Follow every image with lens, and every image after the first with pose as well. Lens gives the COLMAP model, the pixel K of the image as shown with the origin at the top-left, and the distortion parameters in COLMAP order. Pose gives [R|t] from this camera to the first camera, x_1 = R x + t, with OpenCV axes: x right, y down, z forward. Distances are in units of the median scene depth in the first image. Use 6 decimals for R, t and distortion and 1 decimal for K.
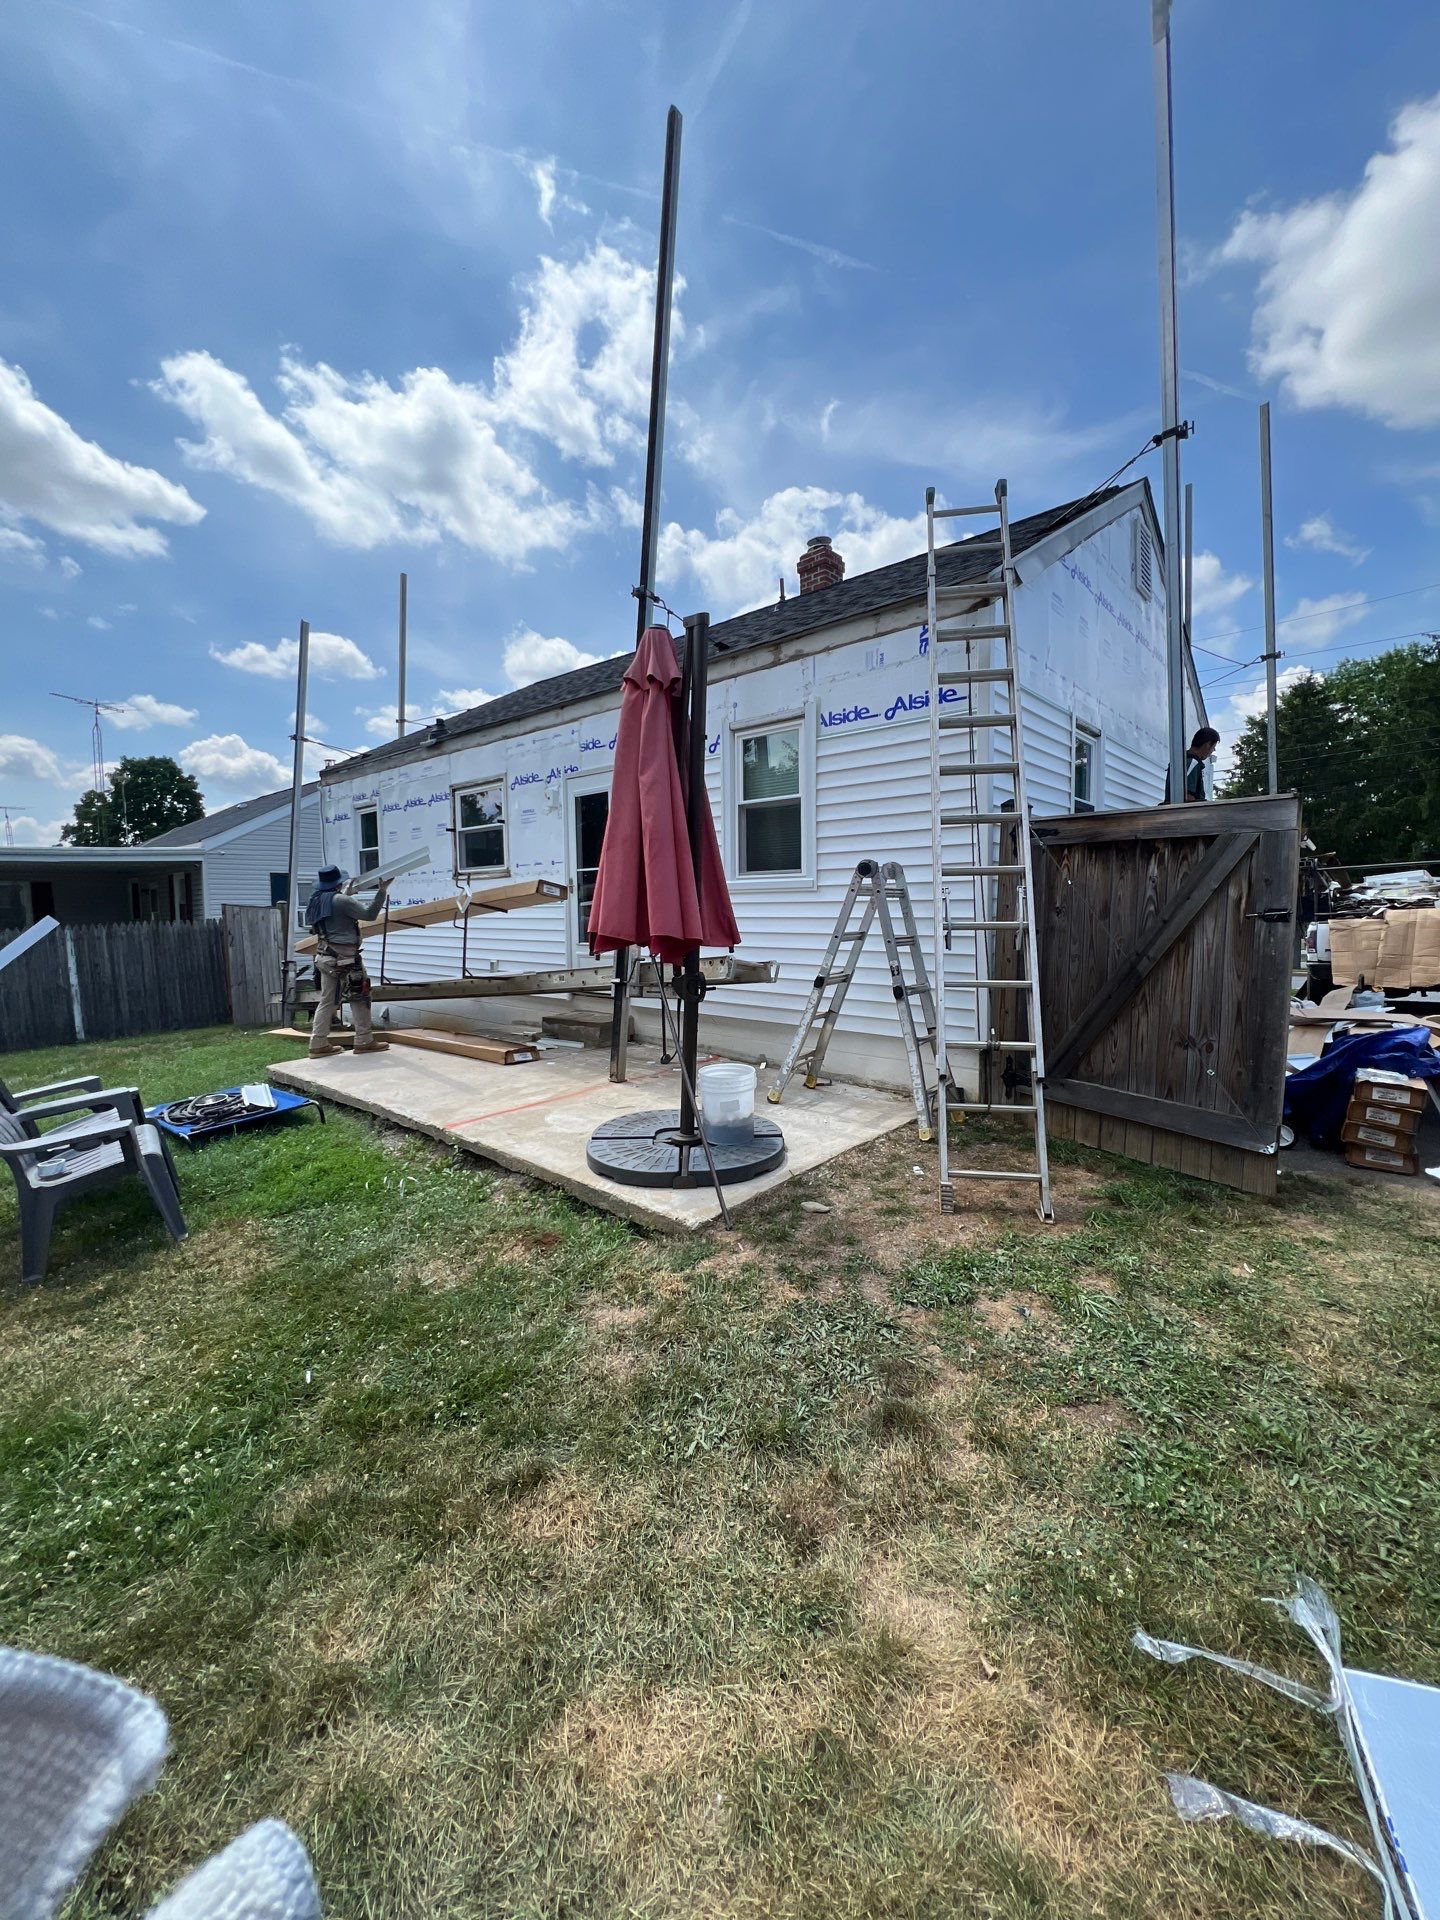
lens RADIAL K [[766.5, 0, 724.0], [0, 766.5, 959.1], [0, 0, 1]] dist [0.001198, 0.000104]
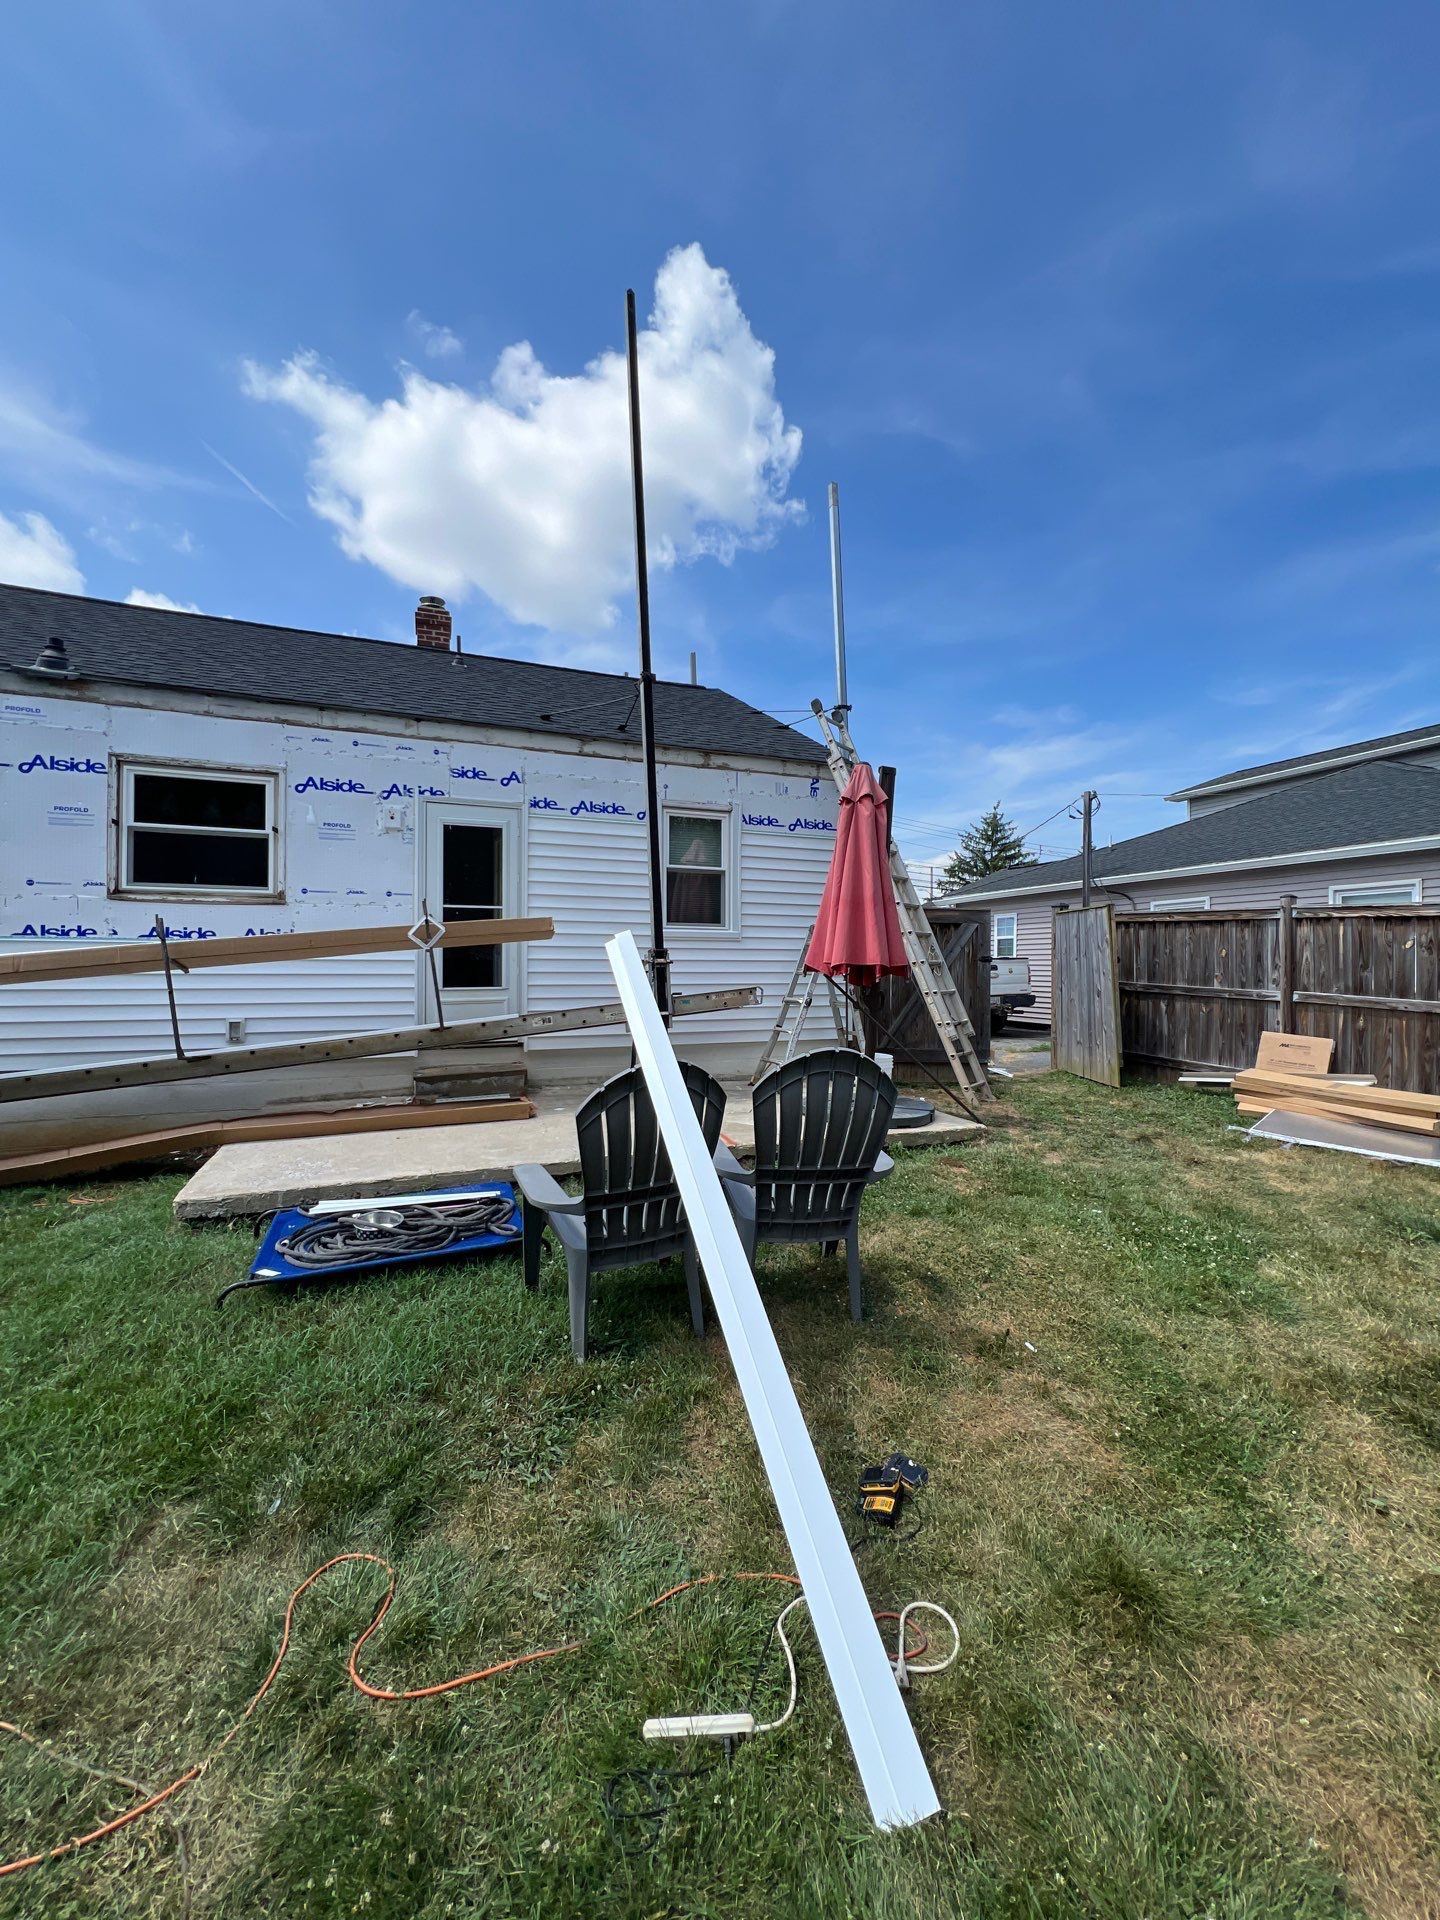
lens RADIAL K [[766.5, 0, 724.0], [0, 766.5, 959.1], [0, 0, 1]] dist [0.001198, 0.000104]
pose [[0.444742, 0.027059, 0.895250, -0.698620], [0.059662, 0.996428, -0.059756, 0.014212], [-0.893670, 0.079988, 0.441539, 0.272177]]
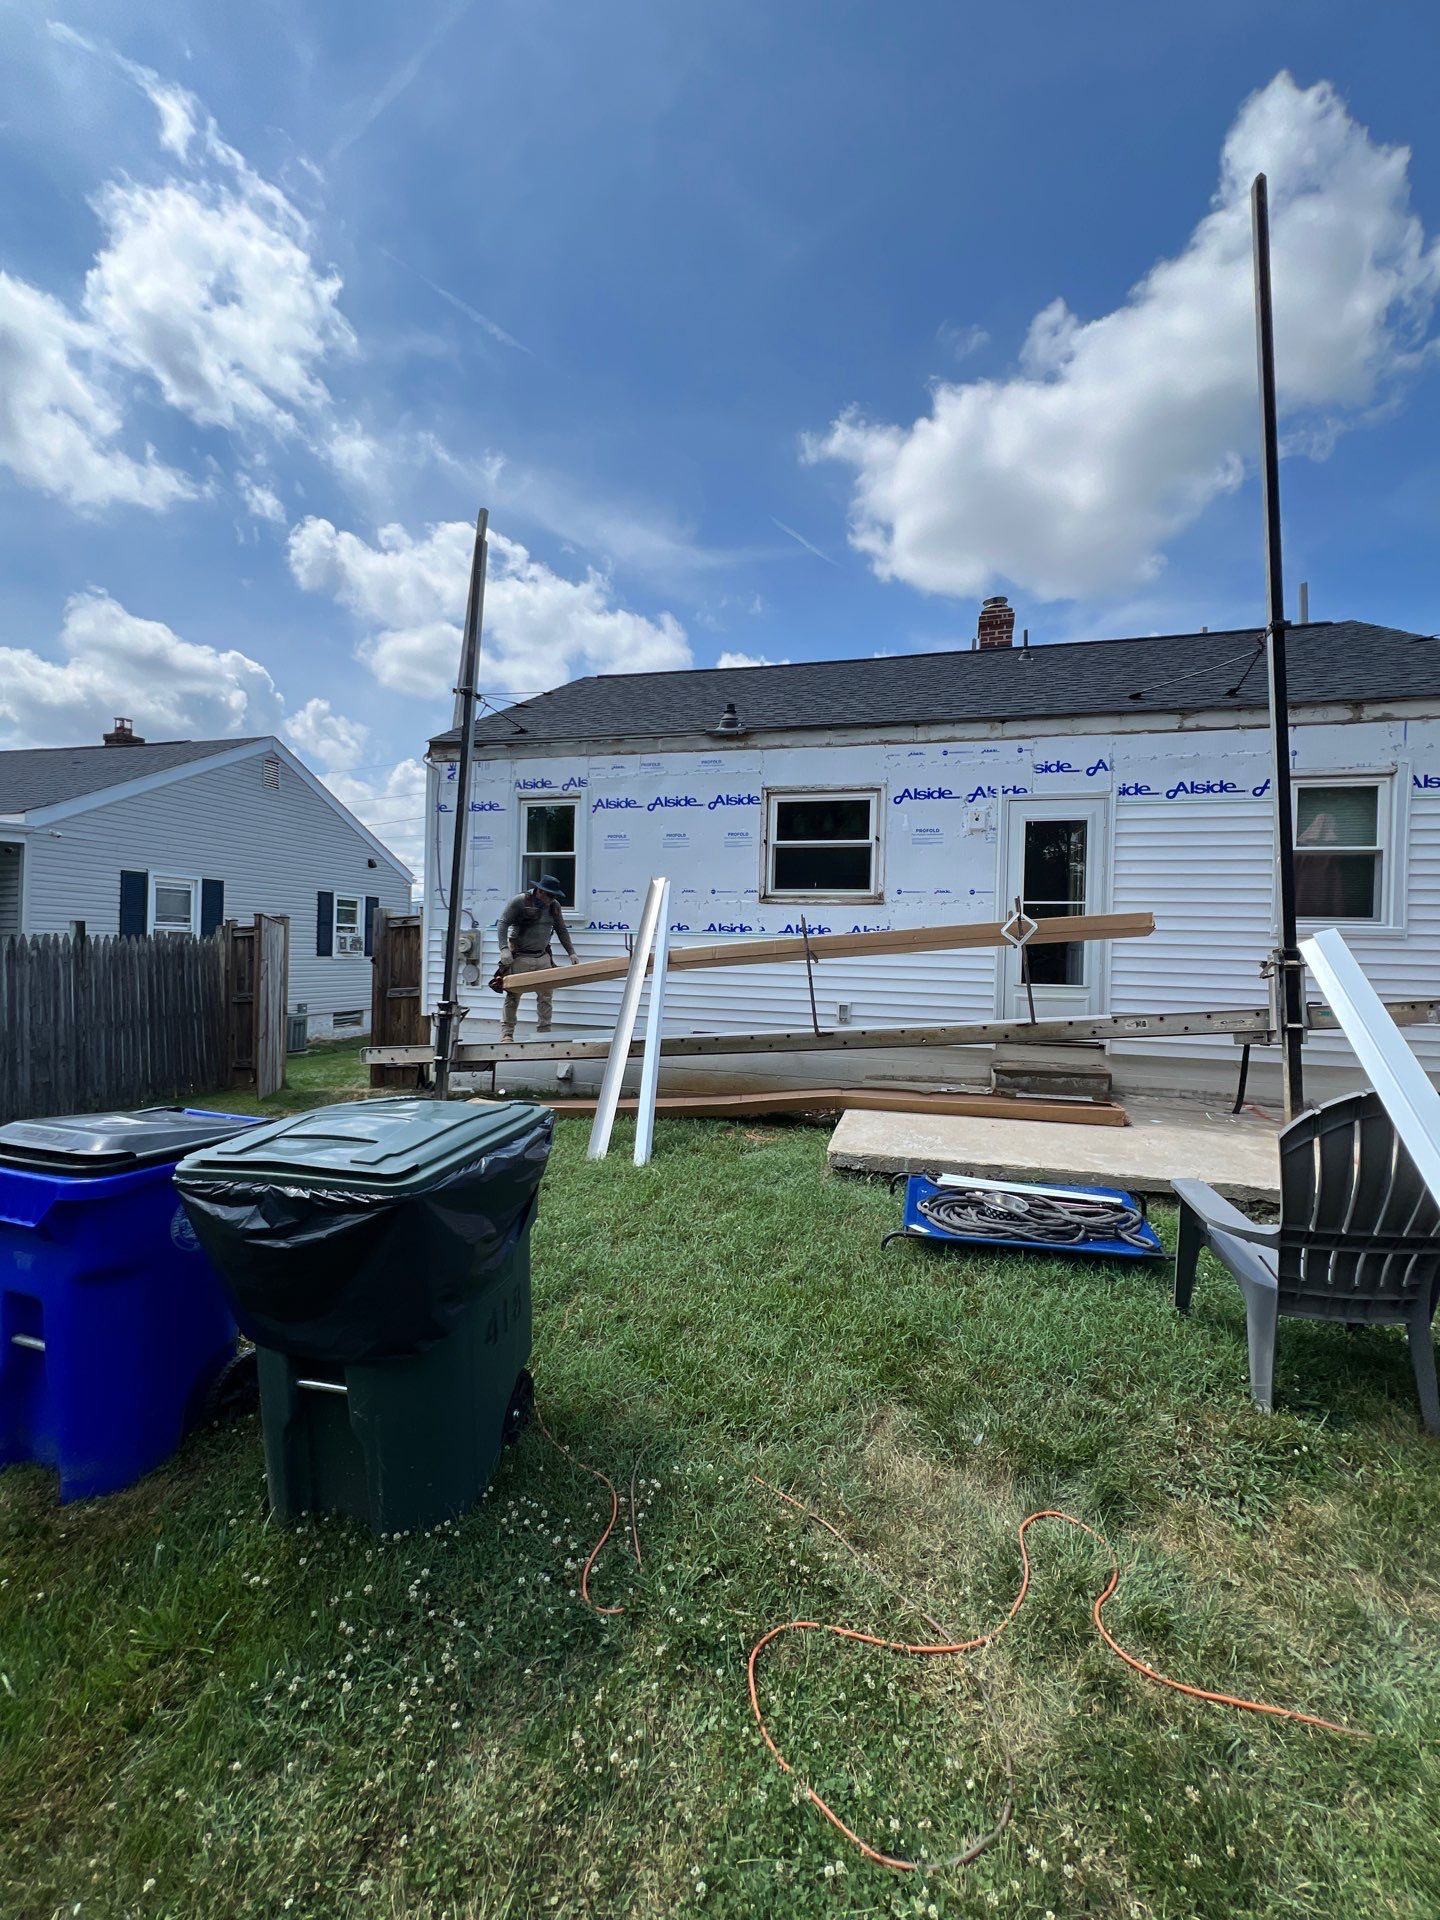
lens RADIAL K [[766.5, 0, 724.0], [0, 766.5, 959.1], [0, 0, 1]] dist [0.001198, 0.000104]
pose [[0.892193, 0.037717, 0.450077, -0.752425], [-0.007257, 0.997576, -0.069211, 0.011531], [-0.451596, 0.058483, 0.890304, 0.307145]]
